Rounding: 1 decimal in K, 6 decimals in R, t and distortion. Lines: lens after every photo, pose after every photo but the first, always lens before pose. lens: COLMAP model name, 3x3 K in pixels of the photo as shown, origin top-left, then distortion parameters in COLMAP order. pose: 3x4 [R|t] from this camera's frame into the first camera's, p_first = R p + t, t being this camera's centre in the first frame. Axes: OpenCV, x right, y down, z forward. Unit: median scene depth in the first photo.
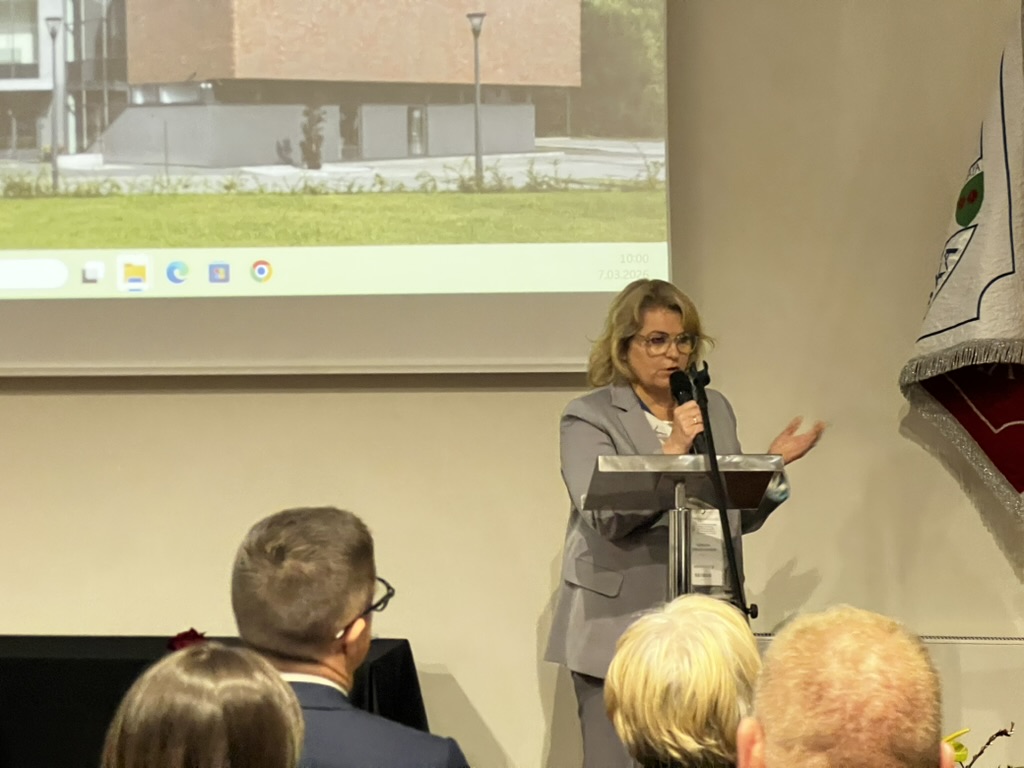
lens RADIAL K [[2307.2, 0, 533.3], [0, 2307.2, 329.8], [0, 0, 1]] dist [0.167112, 0.000000]
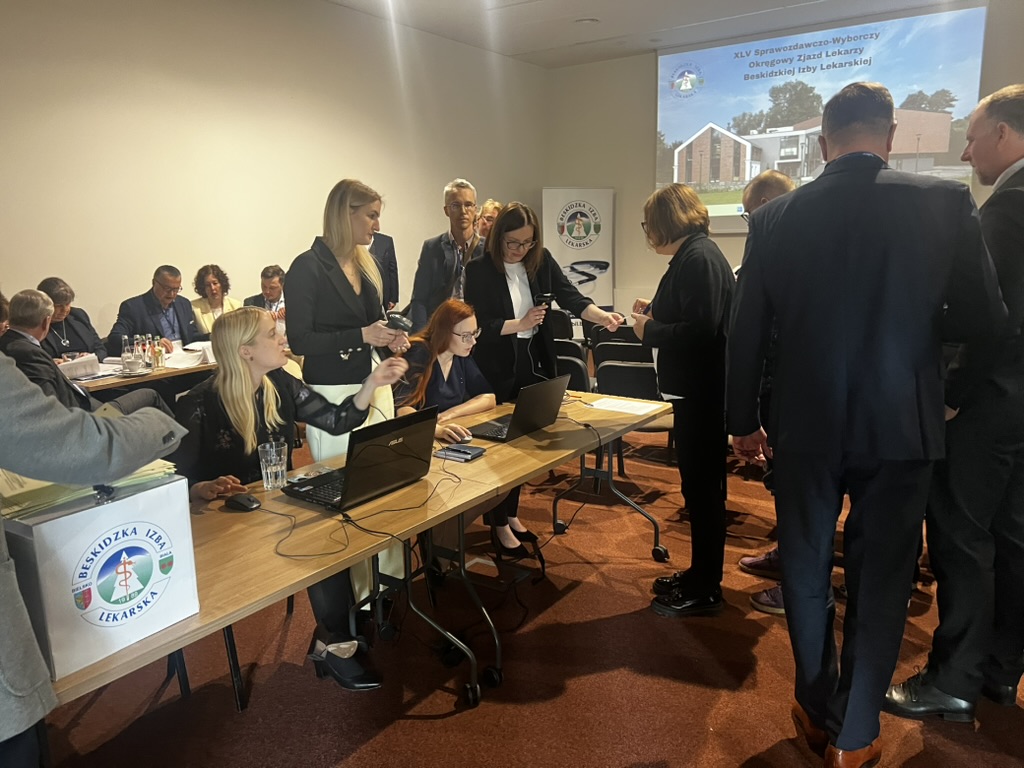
lens RADIAL K [[765.7, 0, 510.6], [0, 765.7, 382.5], [0, 0, 1]] dist [0.052981, -0.066433]
pose [[0.890471, 0.074848, -0.448843, -0.020773], [0.009565, 0.983083, 0.182913, 0.028203], [0.454940, -0.167172, 0.874690, -0.509709]]
